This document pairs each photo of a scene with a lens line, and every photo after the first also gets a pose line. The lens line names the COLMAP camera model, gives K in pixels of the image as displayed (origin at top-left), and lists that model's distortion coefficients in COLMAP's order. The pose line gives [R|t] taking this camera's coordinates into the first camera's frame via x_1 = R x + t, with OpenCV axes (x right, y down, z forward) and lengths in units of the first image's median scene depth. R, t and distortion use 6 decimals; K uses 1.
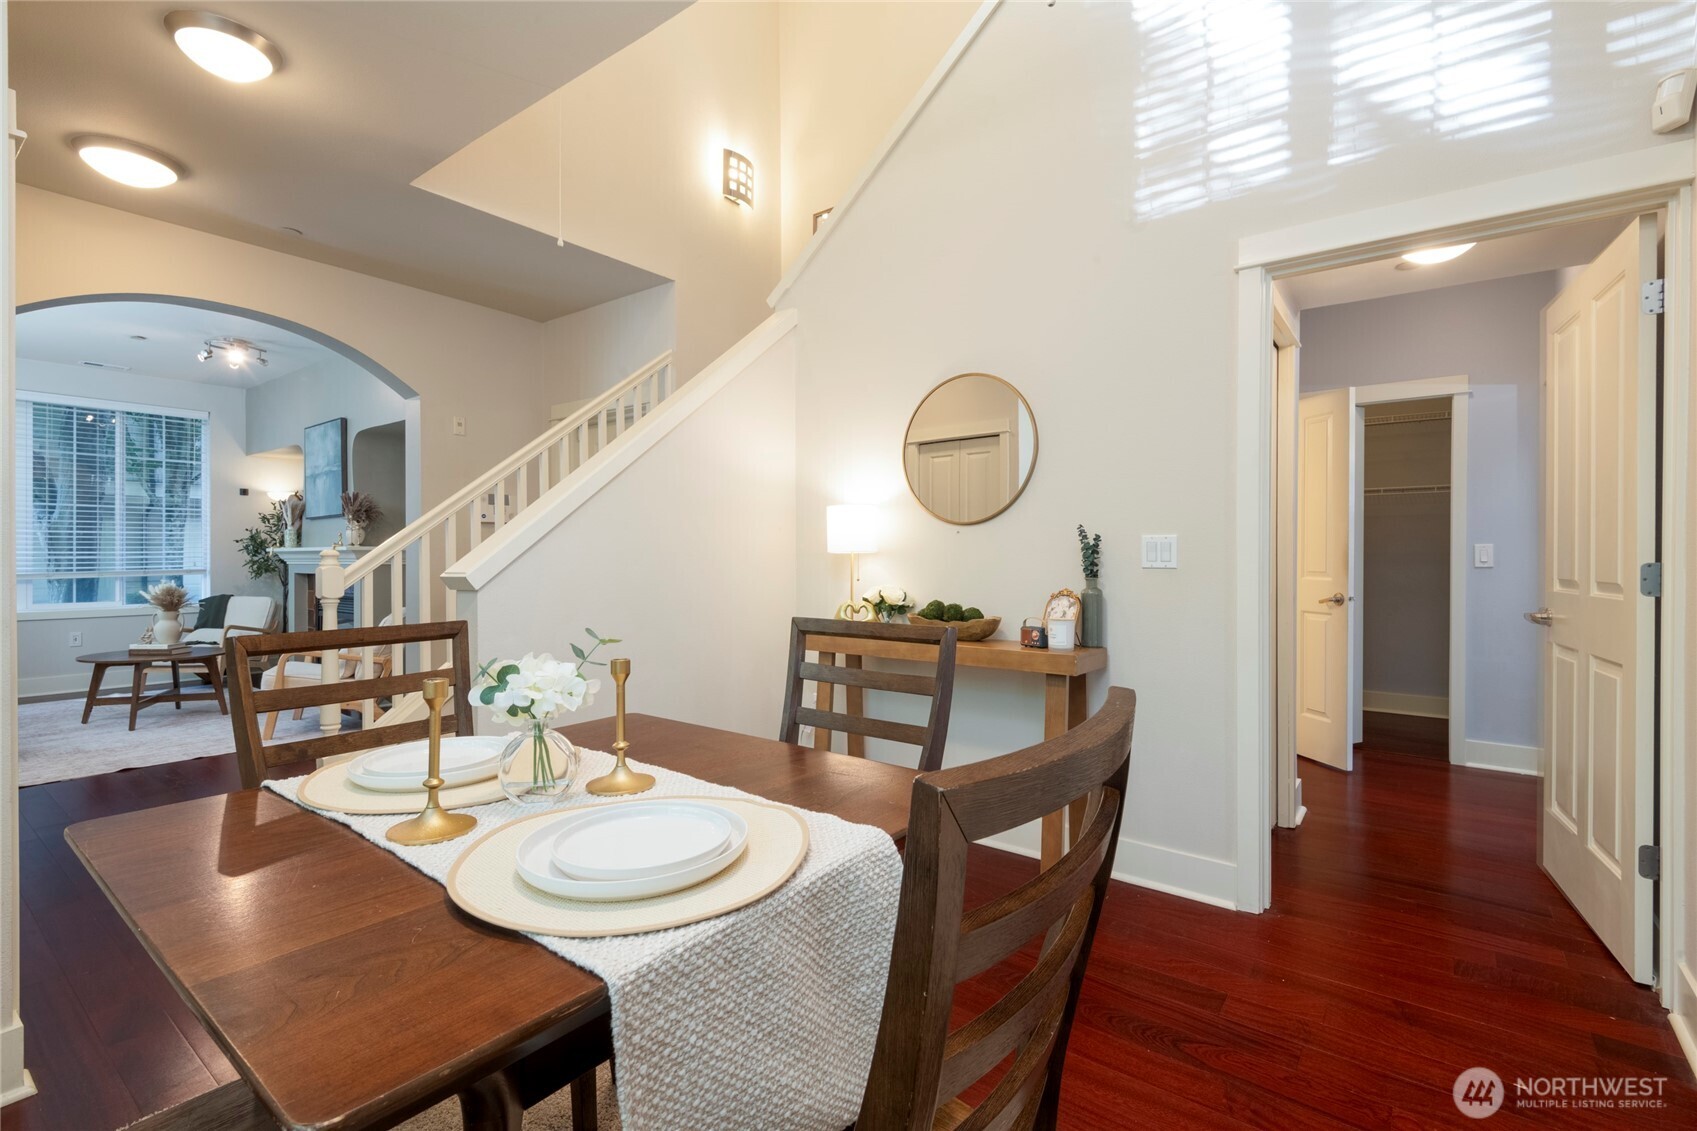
lens RADIAL K [[762.8, 0, 849.9], [0, 762.8, 561.9], [0, 0, 1]] dist [-0.000147, 0.000148]
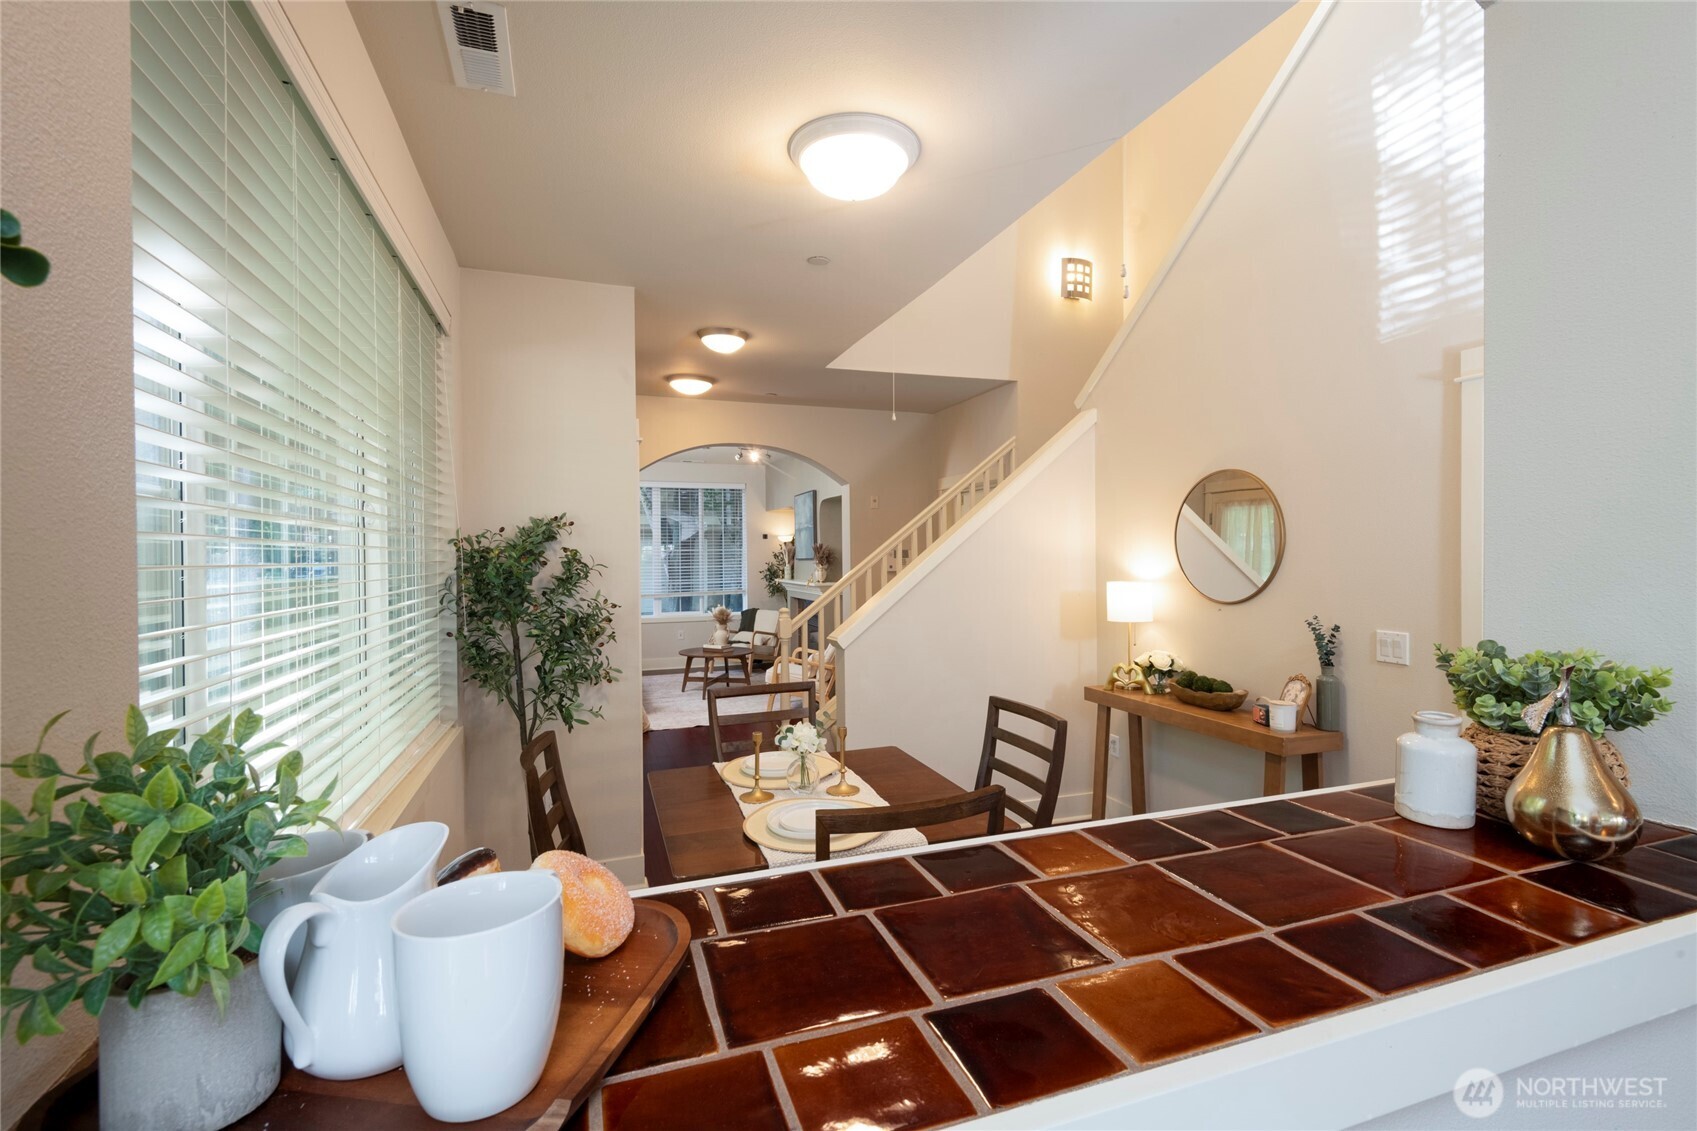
lens RADIAL K [[757.2, 0, 844.9], [0, 757.2, 563.2], [0, 0, 1]] dist [0.028303, -0.022396]
pose [[0.828090, -0.001563, -0.560592, 0.174230], [0.006628, 0.999954, 0.007002, -0.066461], [0.560555, -0.009514, 0.828062, -0.132715]]
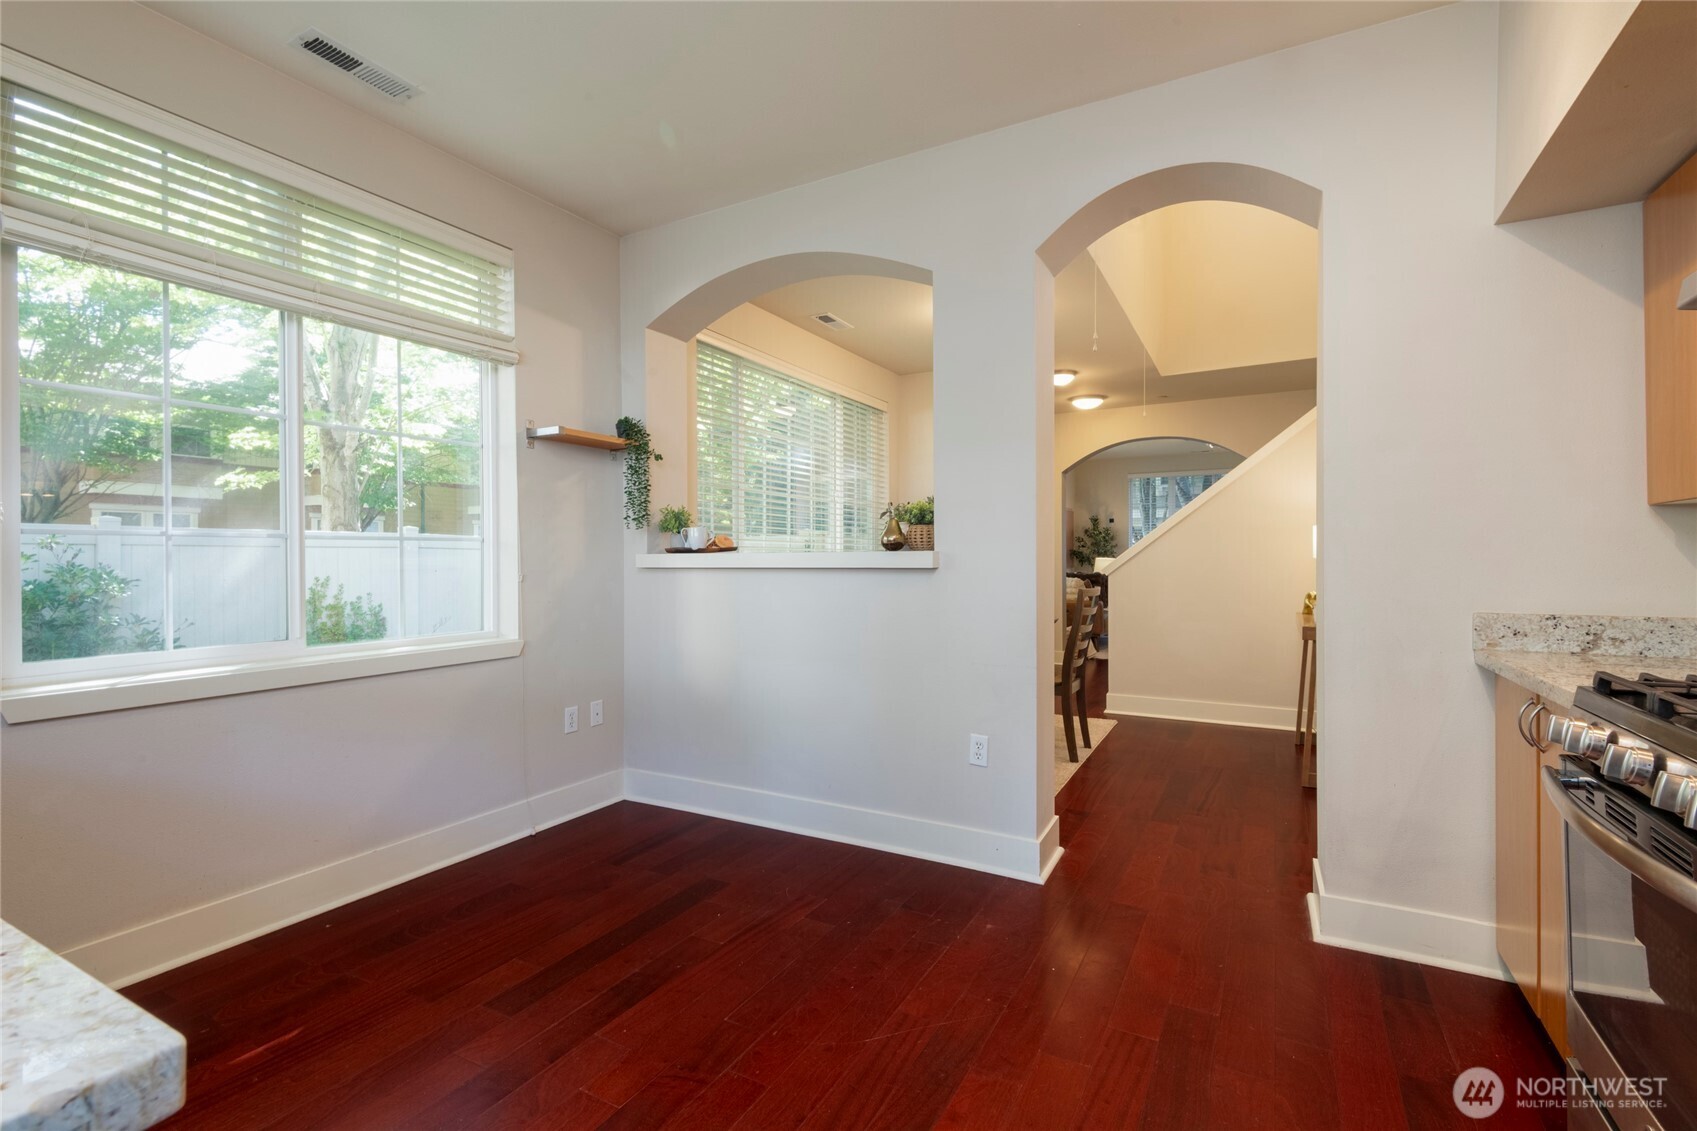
lens RADIAL K [[757.2, 0, 844.9], [0, 757.2, 563.2], [0, 0, 1]] dist [0.028303, -0.022396]
pose [[0.130256, 0.004733, -0.991469, 0.757197], [-0.005520, 0.999977, 0.004048, -0.002866], [0.991465, 0.004946, 0.130279, -0.054169]]
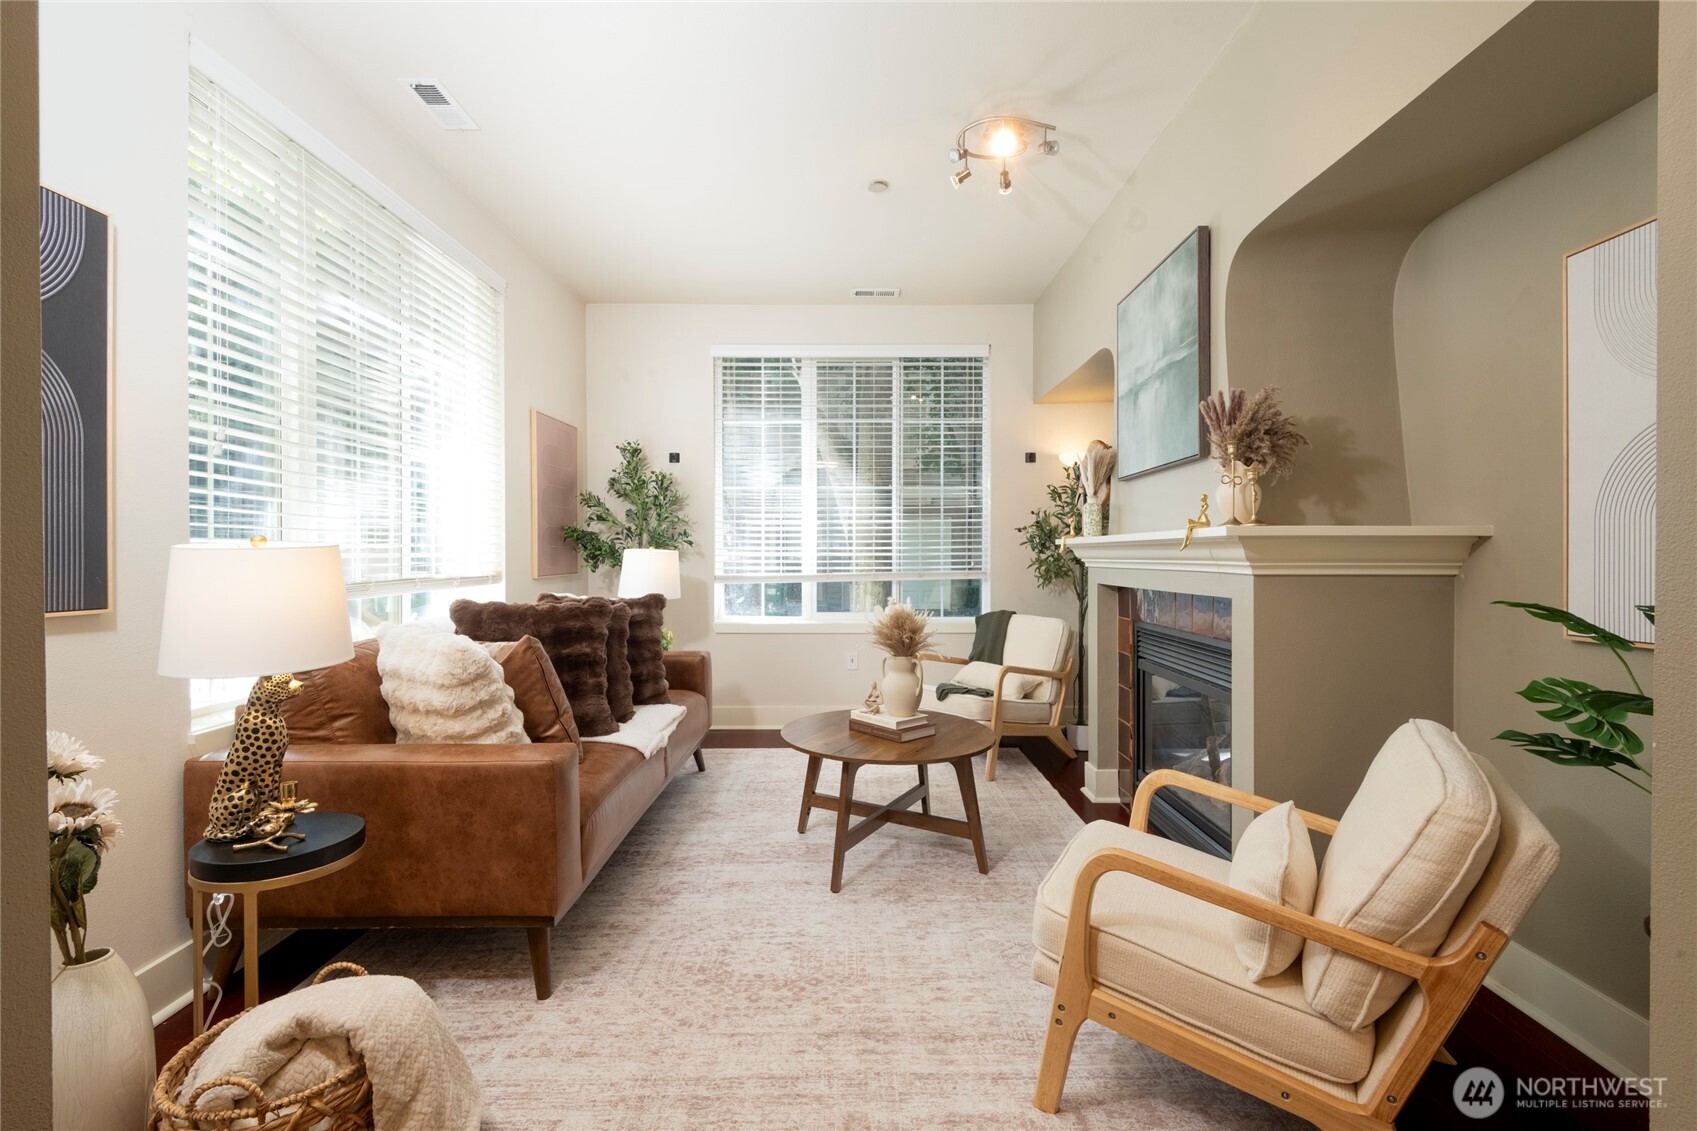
lens RADIAL K [[750.7, 0, 855.0], [0, 750.7, 556.9], [0, 0, 1]] dist [0.026997, -0.018585]
pose [[0.601869, 0.002699, -0.798590, -0.467568], [-0.004235, 0.999991, 0.000188, -0.004636], [0.798584, 0.003269, 0.601875, 0.623997]]
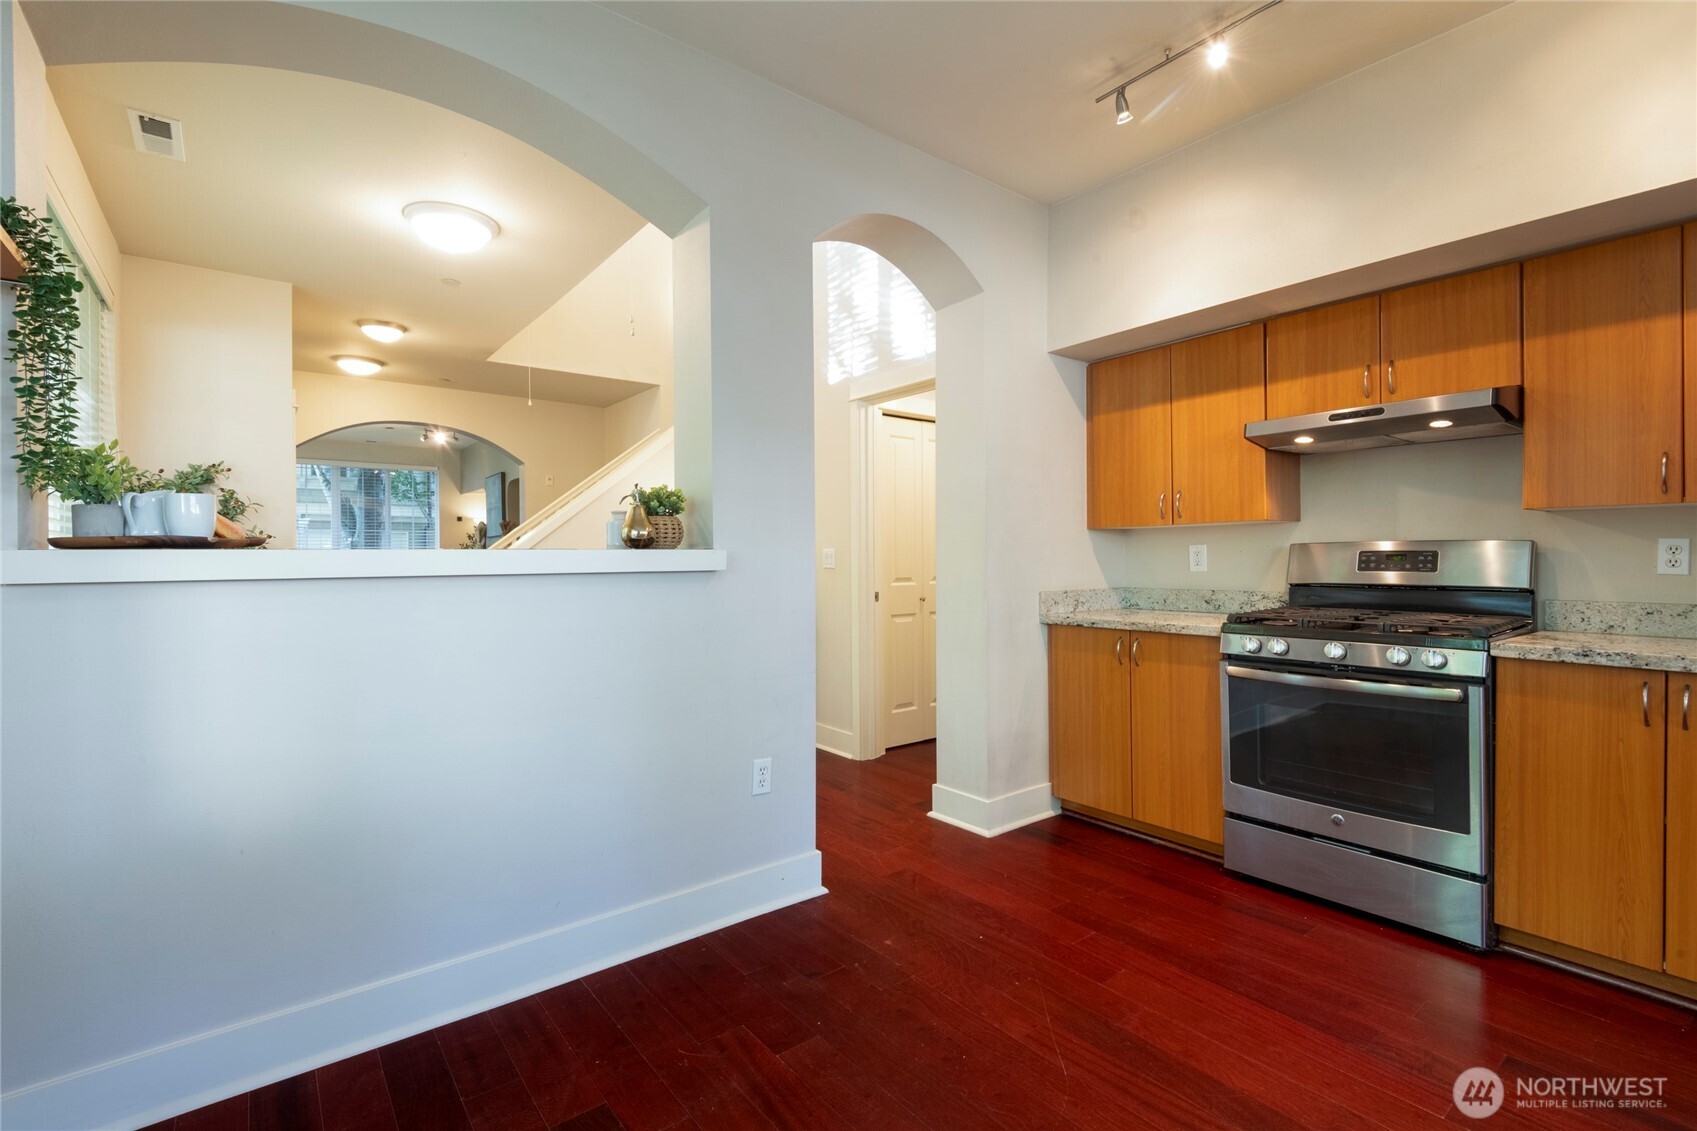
lens RADIAL K [[766.5, 0, 848.5], [0, 766.5, 565.5], [0, 0, 1]] dist [0.023887, -0.017798]
pose [[0.963911, -0.005565, -0.266167, 0.436553], [0.006611, 0.999974, 0.003033, -0.001222], [0.266143, -0.004683, 0.963922, -0.318976]]
